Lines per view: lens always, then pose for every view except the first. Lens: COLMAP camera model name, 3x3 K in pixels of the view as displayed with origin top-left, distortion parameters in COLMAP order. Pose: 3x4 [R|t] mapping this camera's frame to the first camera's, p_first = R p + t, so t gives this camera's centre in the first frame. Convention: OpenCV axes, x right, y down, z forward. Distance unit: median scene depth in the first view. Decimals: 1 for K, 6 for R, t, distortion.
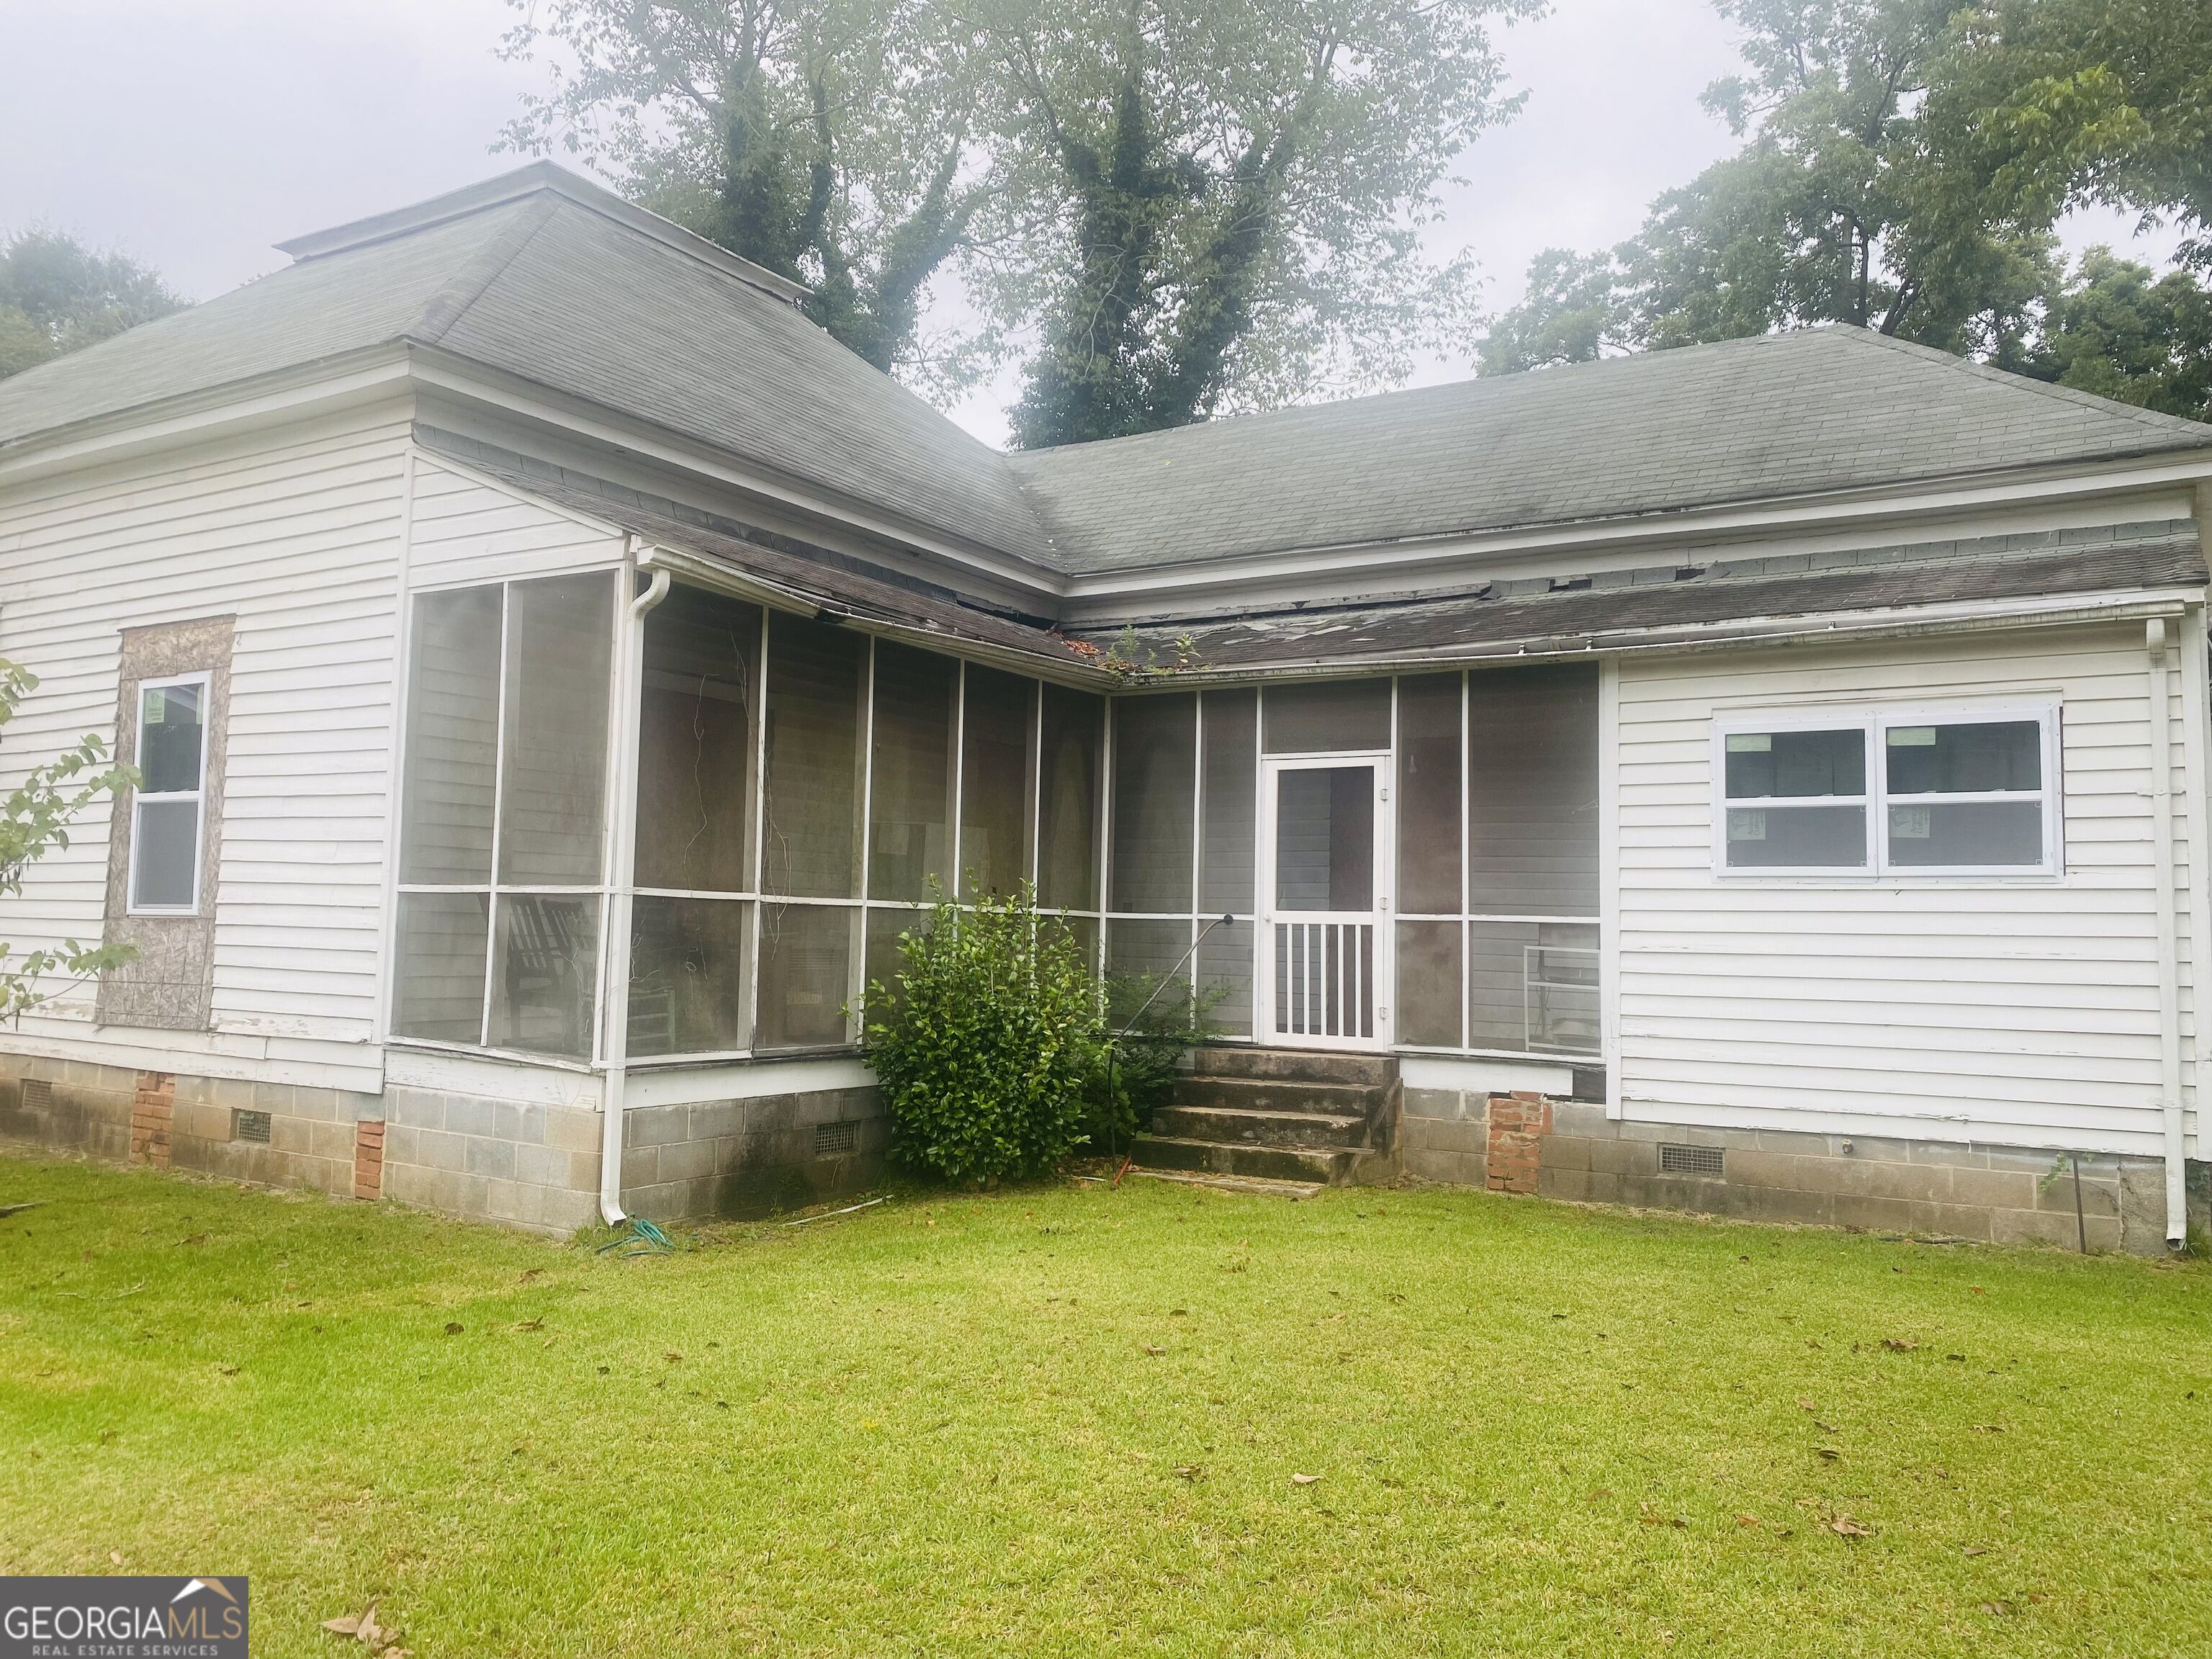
lens RADIAL K [[1664.7, 0, 1093.1], [0, 1664.7, 823.4], [0, 0, 1]] dist [0.014285, -0.015059]
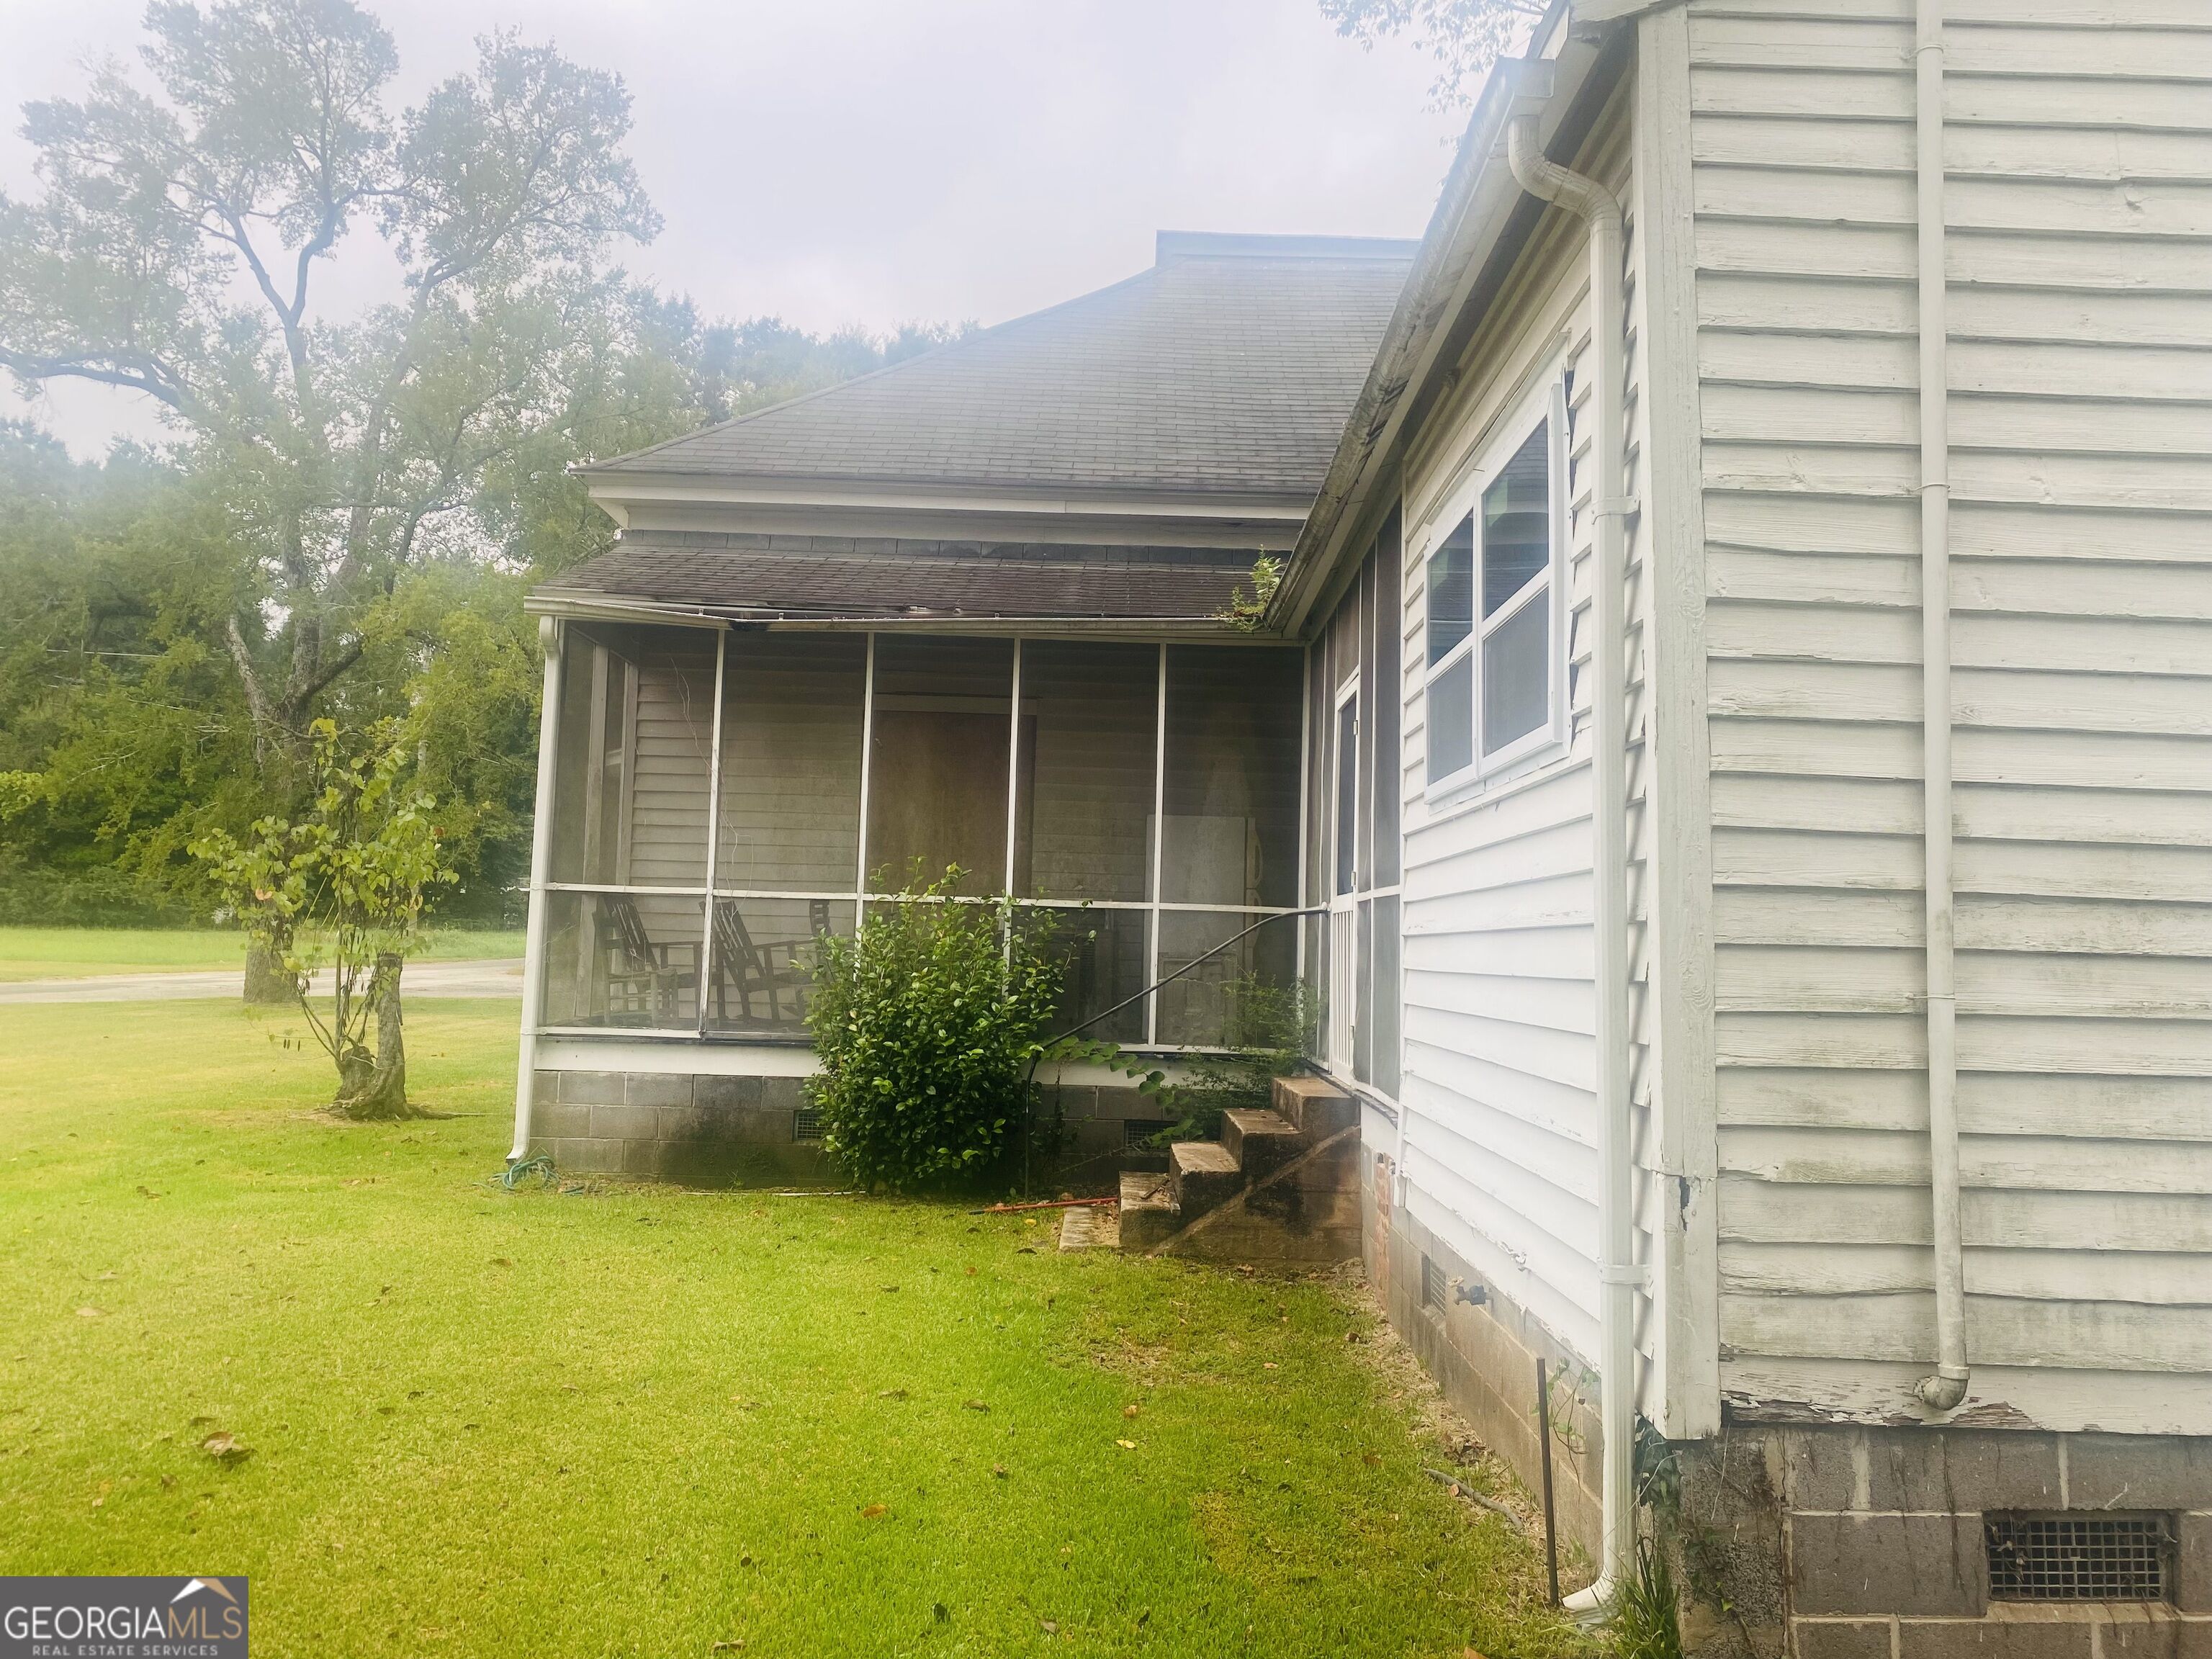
lens RADIAL K [[1664.7, 0, 1093.1], [0, 1664.7, 823.4], [0, 0, 1]] dist [0.014285, -0.015059]
pose [[0.542324, -0.069091, -0.837324, 0.853434], [0.037658, 0.997610, -0.057926, 0.072435], [0.839325, -0.000118, 0.543630, 0.615682]]
